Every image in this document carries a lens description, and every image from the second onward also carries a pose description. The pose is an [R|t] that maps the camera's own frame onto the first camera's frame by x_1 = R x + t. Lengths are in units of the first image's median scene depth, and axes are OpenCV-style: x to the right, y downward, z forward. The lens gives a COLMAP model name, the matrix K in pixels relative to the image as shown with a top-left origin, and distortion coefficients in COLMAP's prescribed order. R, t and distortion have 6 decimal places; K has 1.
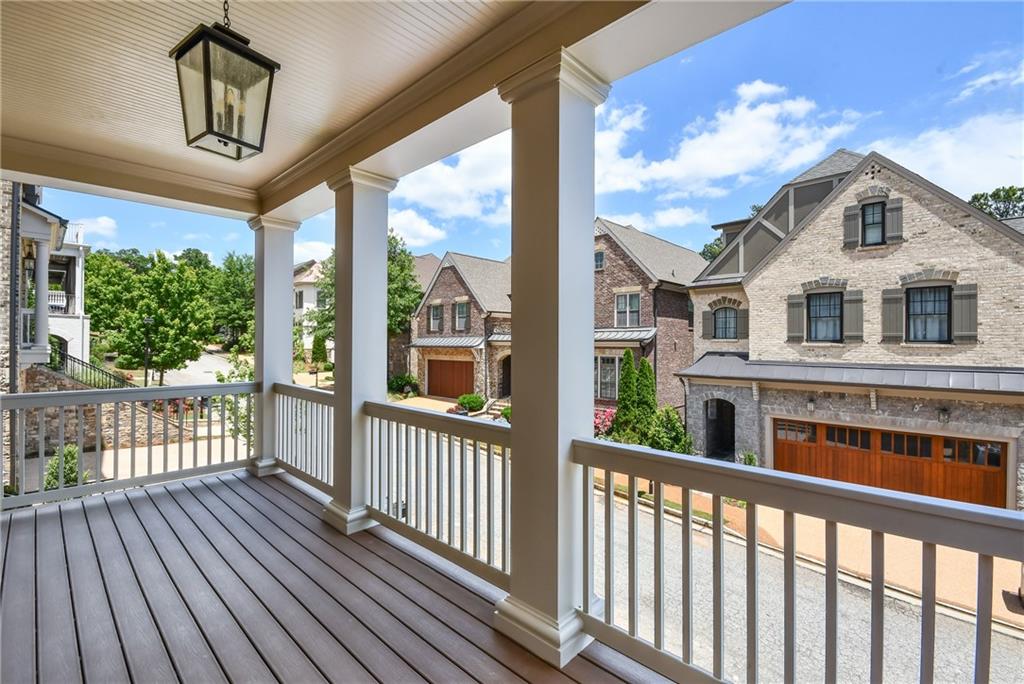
lens RADIAL K [[452.6, 0, 525.6], [0, 452.6, 340.6], [0, 0, 1]] dist [-0.000686, -0.000190]
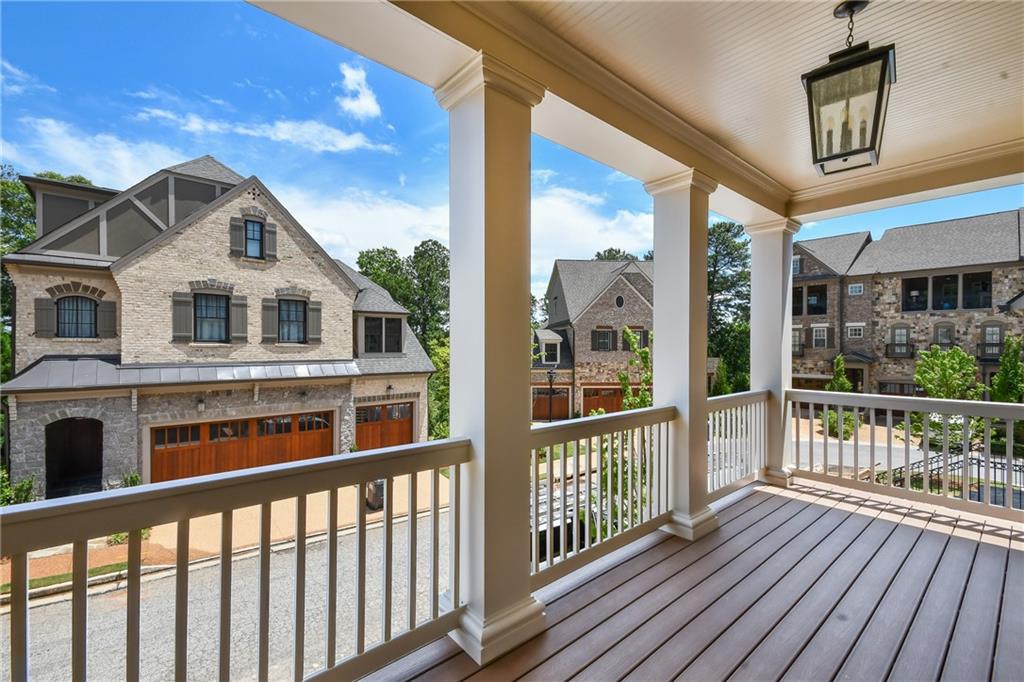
lens RADIAL K [[430.4, 0, 511.1], [0, 430.4, 347.3], [0, 0, 1]] dist [0.000993, 0.000150]
pose [[0.079904, -0.010429, 0.996748, -0.260336], [-0.007792, 0.999908, 0.011086, -0.001634], [-0.996772, -0.008653, 0.079815, 0.252388]]
